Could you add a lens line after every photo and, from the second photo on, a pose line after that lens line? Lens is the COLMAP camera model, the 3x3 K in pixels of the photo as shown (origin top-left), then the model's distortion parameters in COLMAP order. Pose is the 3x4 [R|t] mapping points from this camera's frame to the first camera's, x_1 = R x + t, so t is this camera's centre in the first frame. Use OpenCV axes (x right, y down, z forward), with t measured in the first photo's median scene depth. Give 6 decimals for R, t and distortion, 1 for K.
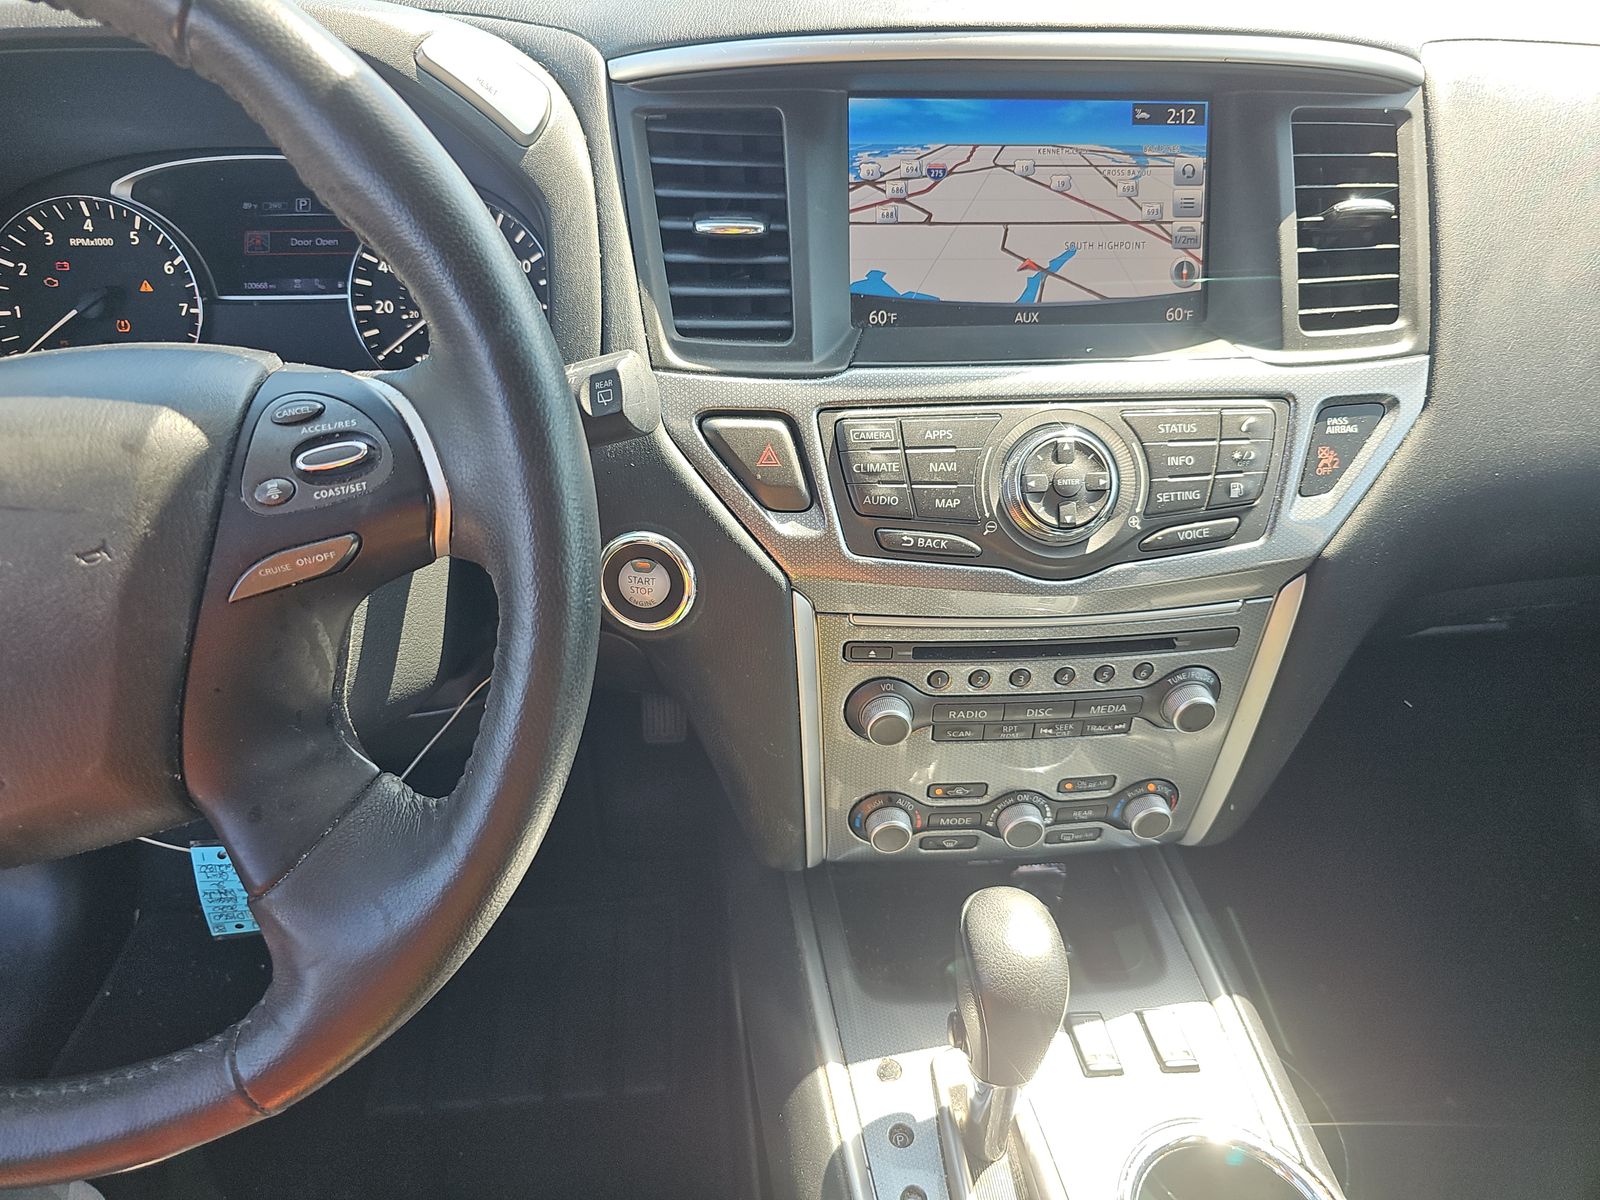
lens RADIAL K [[1011.3, 0, 793.4], [0, 1011.3, 591.6], [0, 0, 1]] dist [0.006757, -0.037141]
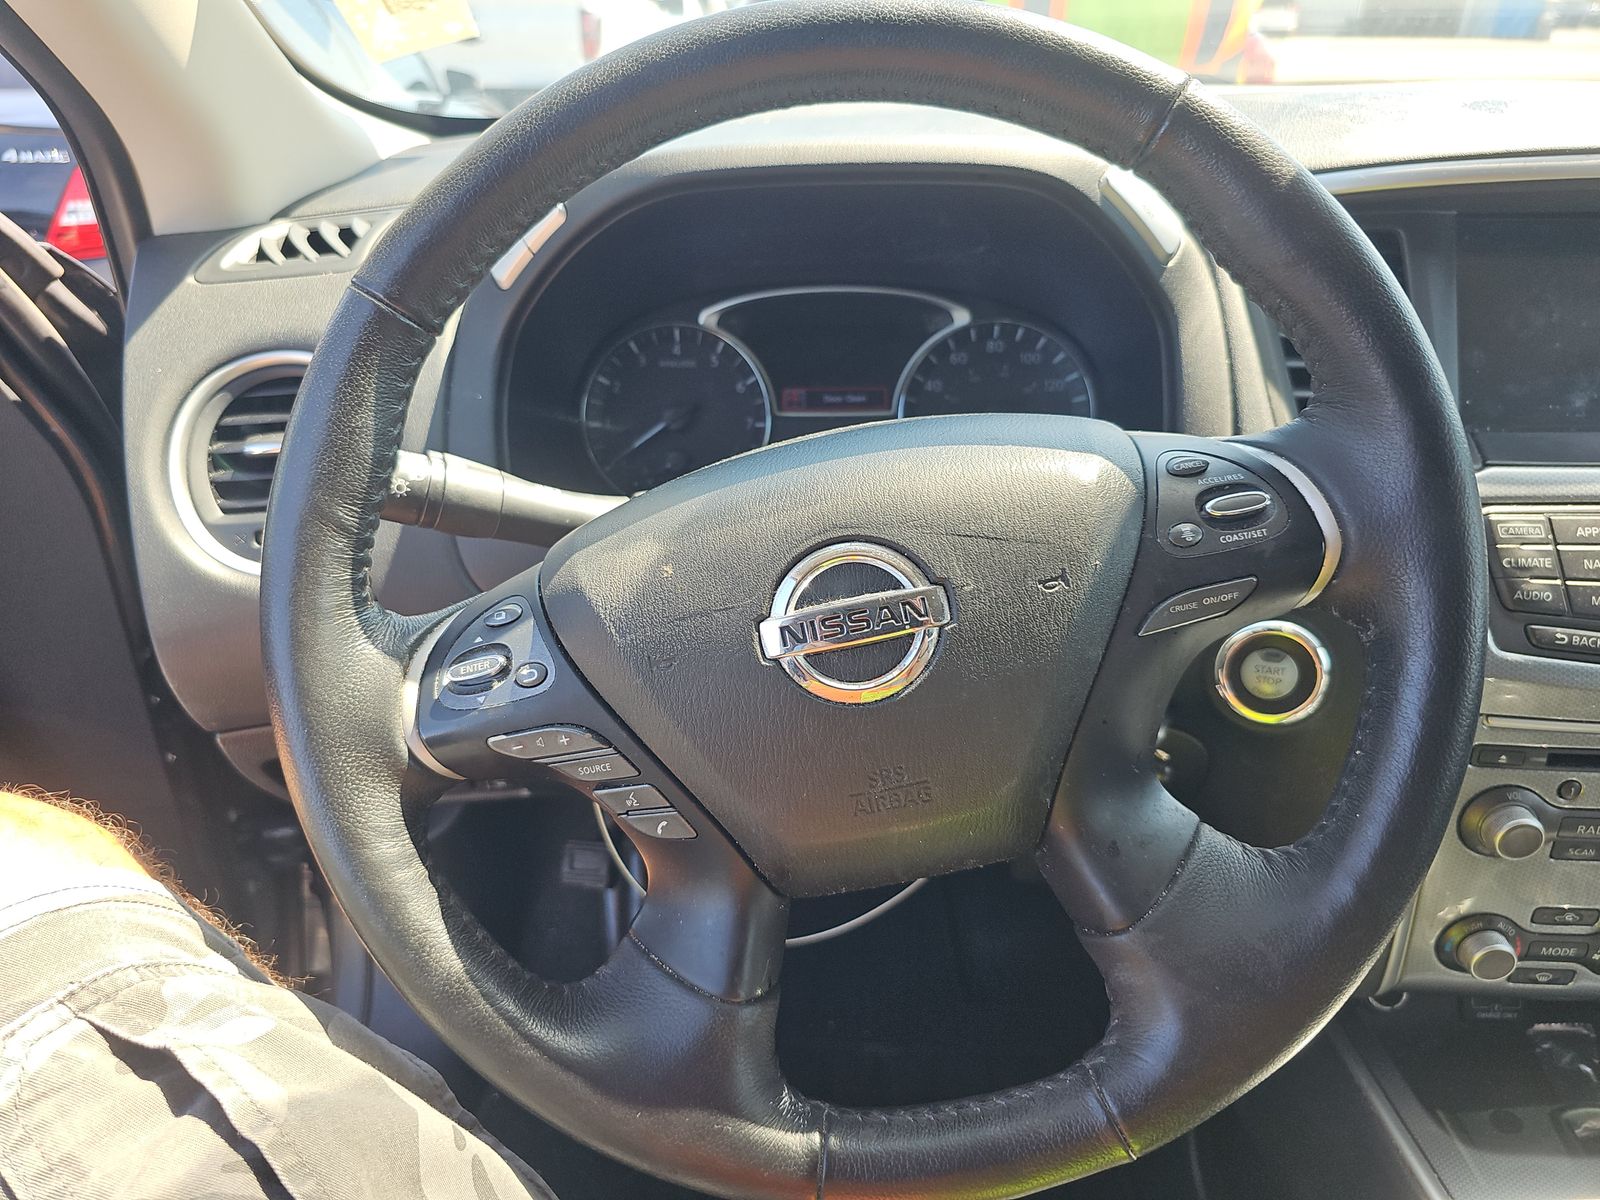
lens RADIAL K [[1011.3, 0, 793.4], [0, 1011.3, 591.6], [0, 0, 1]] dist [0.006757, -0.037141]
pose [[0.984573, 0.024862, -0.173197, -0.448090], [-0.051301, 0.987369, -0.149899, 0.087677], [0.167283, 0.156472, 0.973413, -0.067872]]
